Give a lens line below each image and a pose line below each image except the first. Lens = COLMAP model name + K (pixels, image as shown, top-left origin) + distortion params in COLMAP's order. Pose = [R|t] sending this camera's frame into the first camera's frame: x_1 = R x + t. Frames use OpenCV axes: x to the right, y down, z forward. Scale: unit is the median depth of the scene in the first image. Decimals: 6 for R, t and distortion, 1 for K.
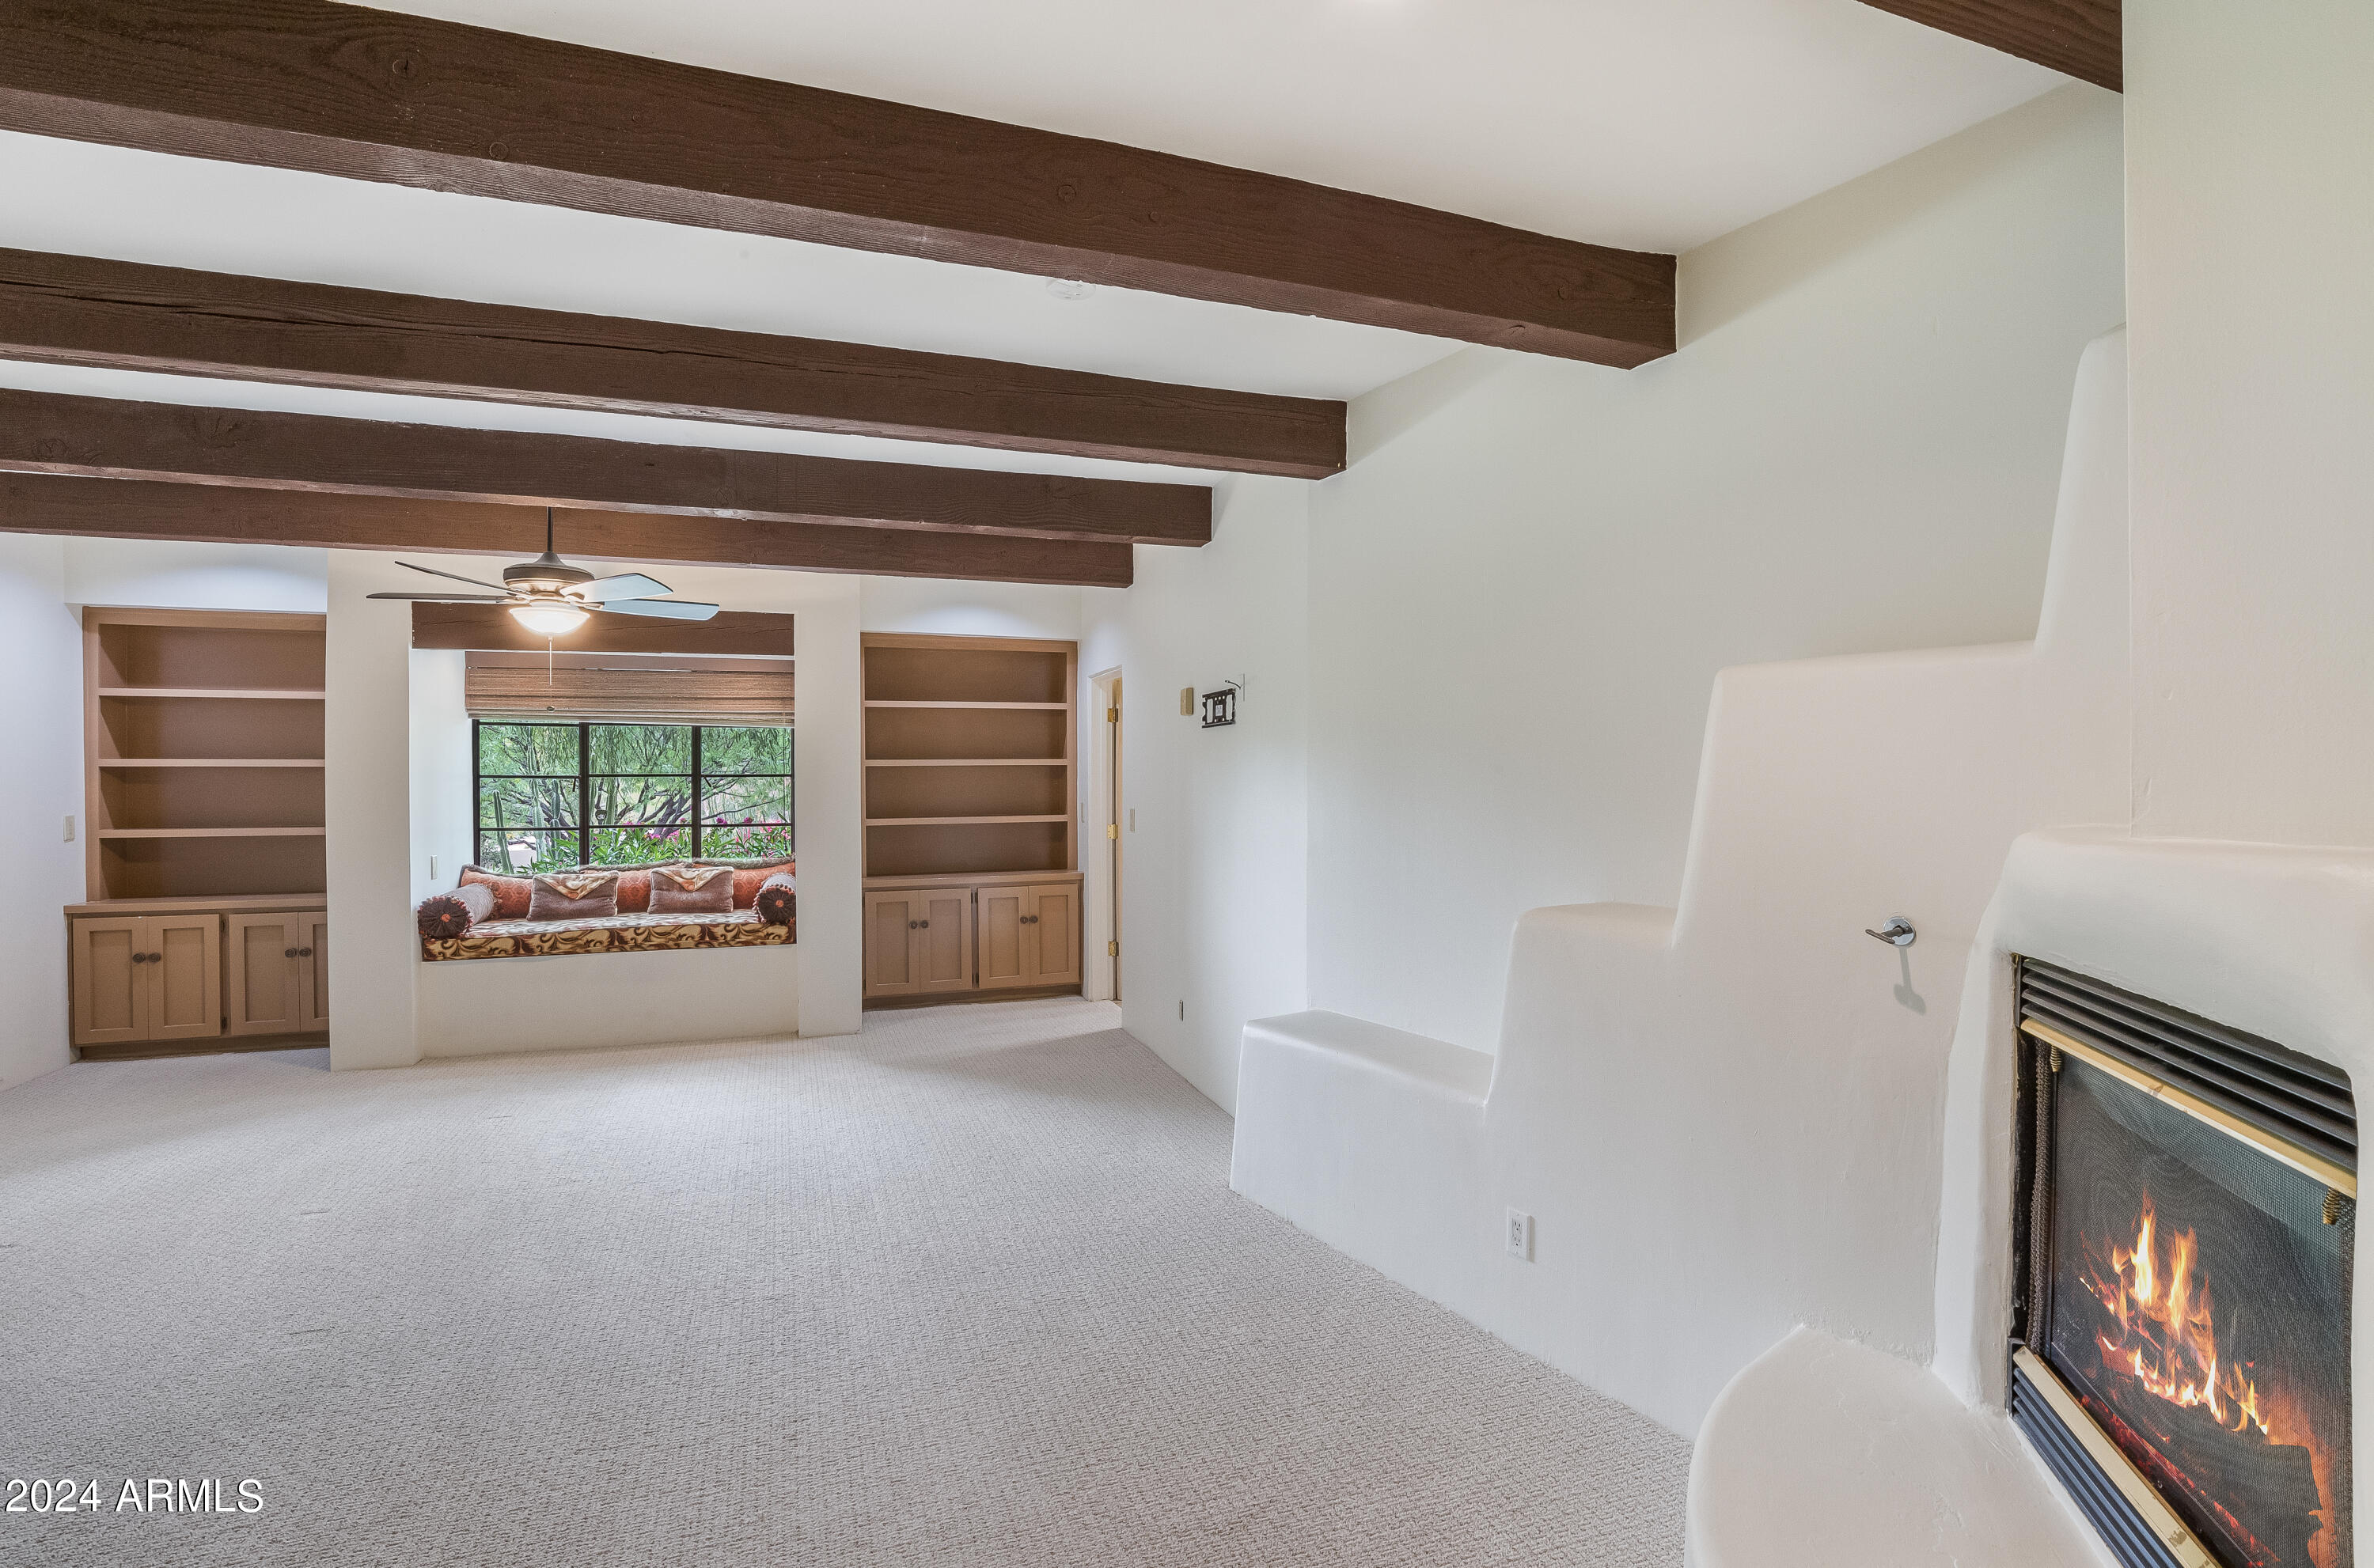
lens RADIAL K [[1068.8, 0, 1187.0], [0, 1068.8, 784.0], [0, 0, 1]] dist [-0.012922, -0.000143]
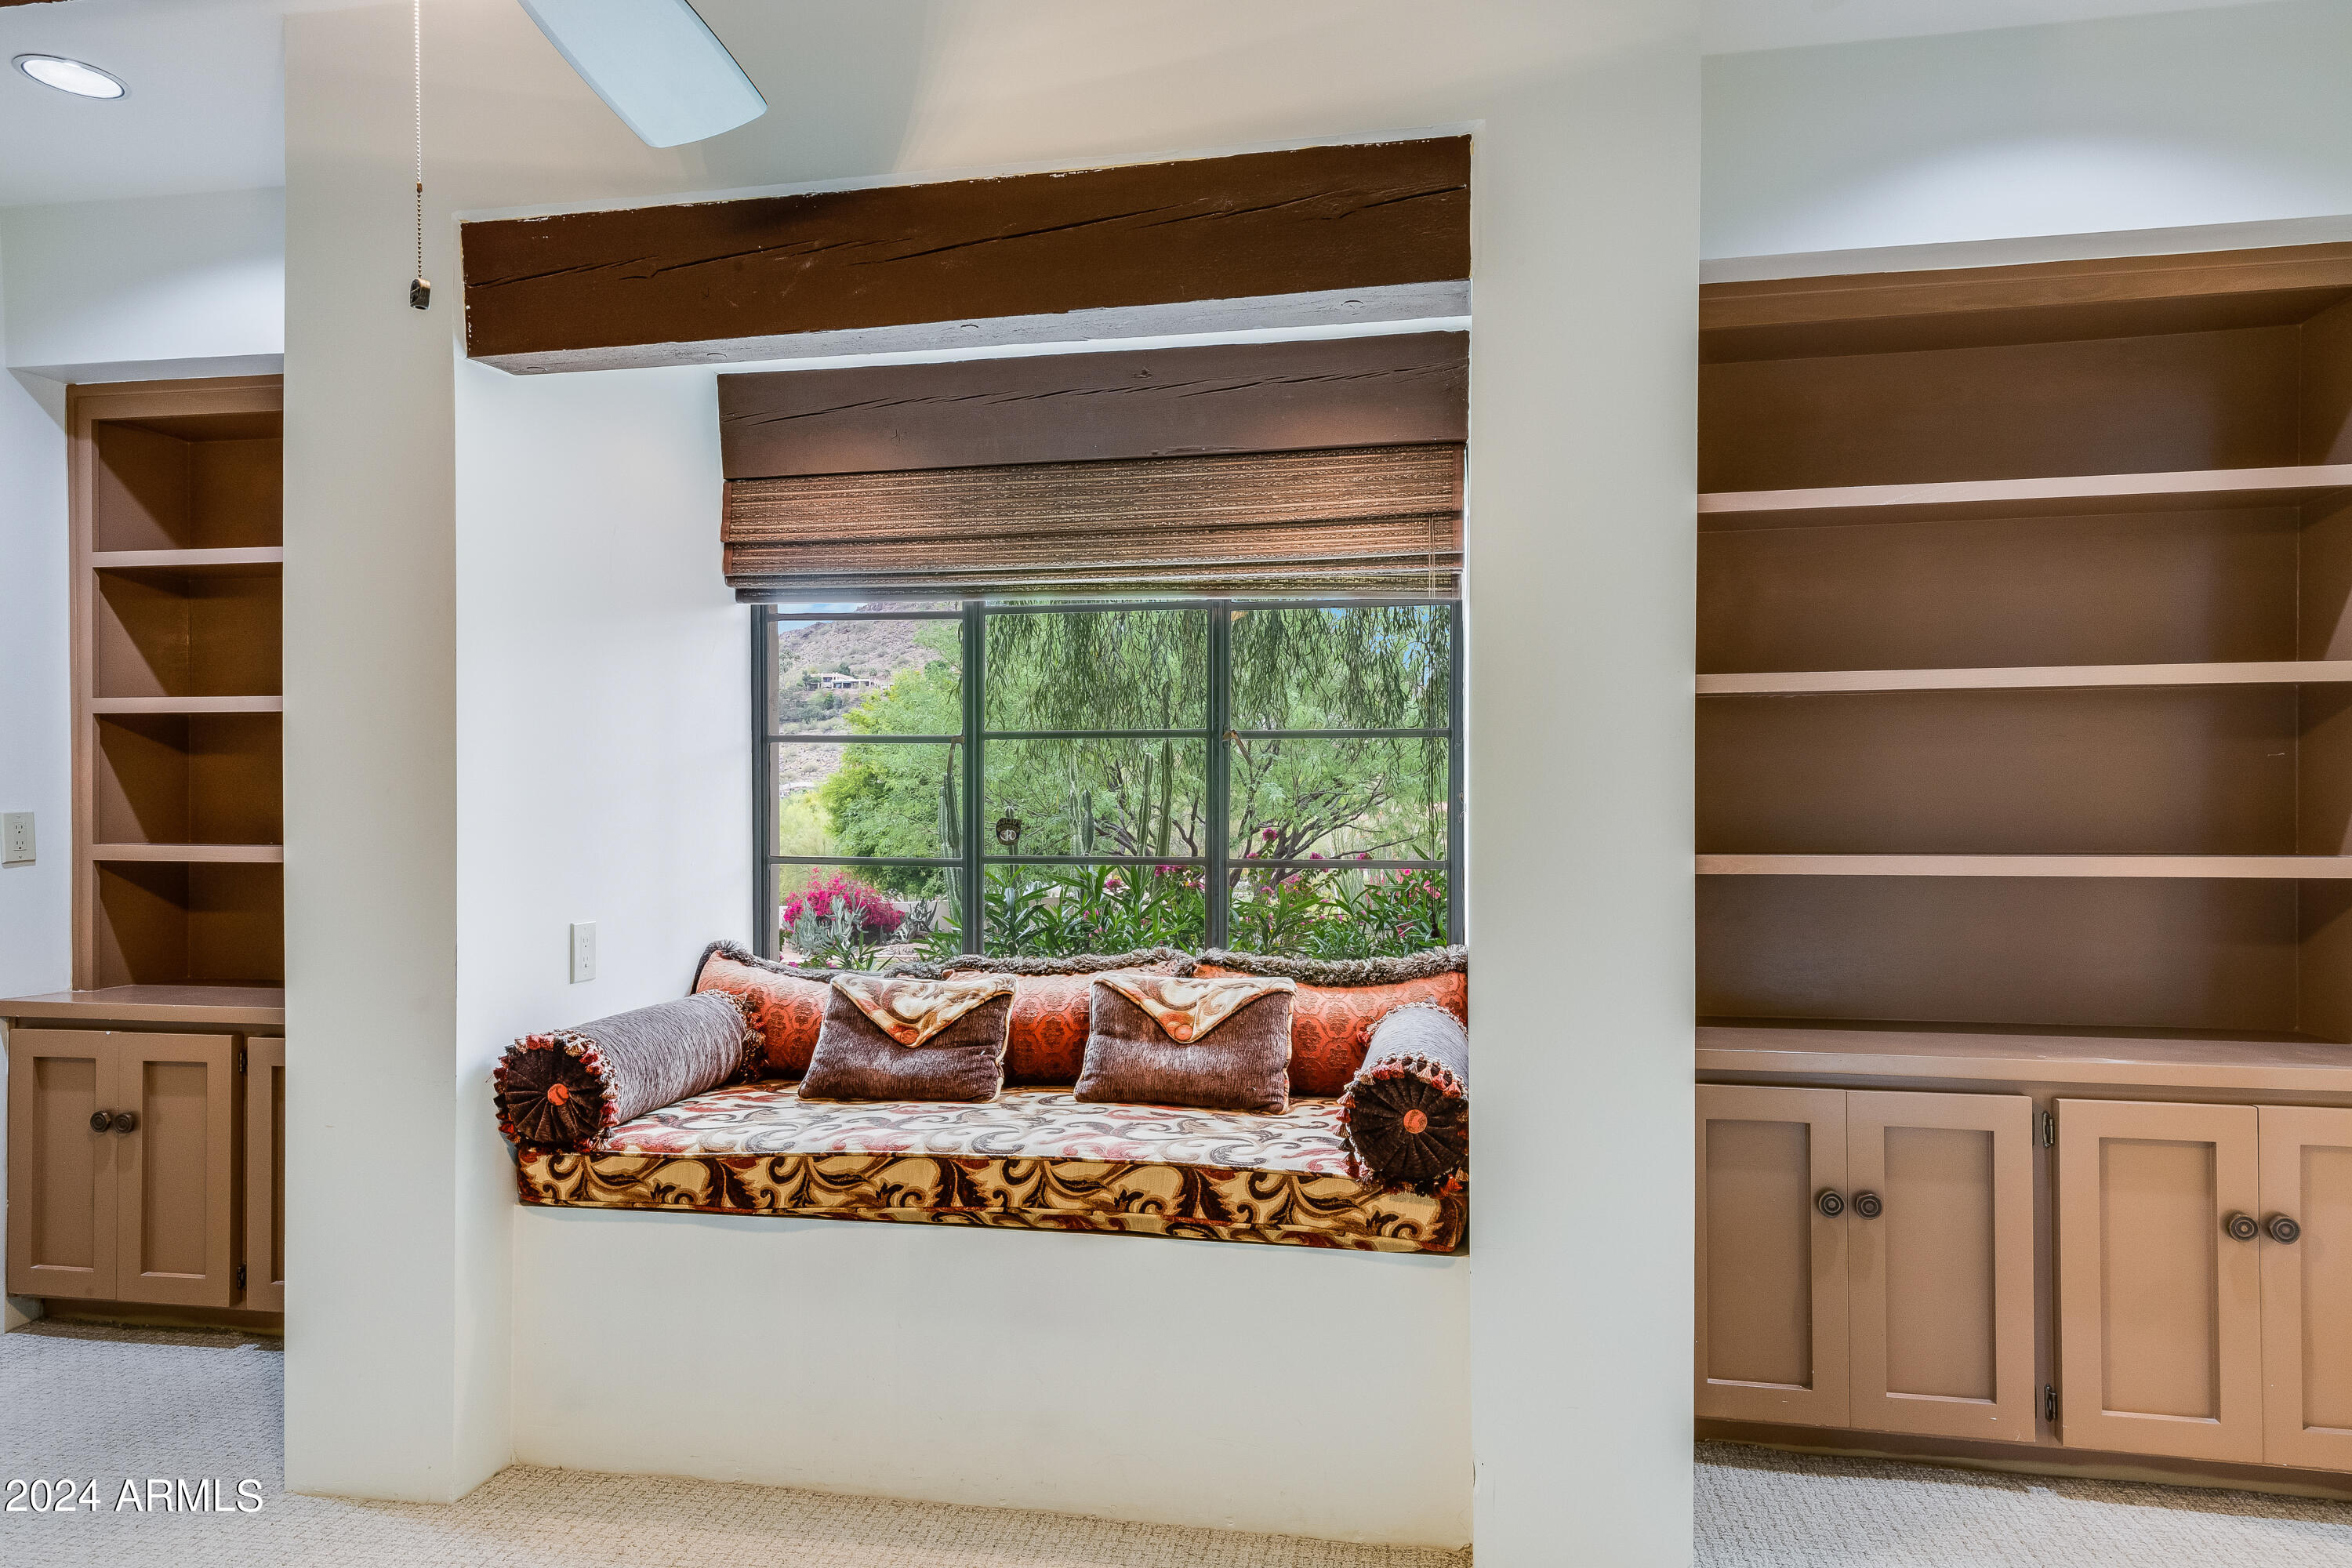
lens RADIAL K [[1474.1, 0, 1184.0], [0, 1474.1, 816.7], [0, 0, 1]] dist [0.040443, 0.000655]
pose [[0.865293, 0.006197, -0.501228, -0.226637], [-0.007555, 0.999971, -0.000678, 0.025599], [0.501209, 0.004373, 0.865315, 0.598066]]
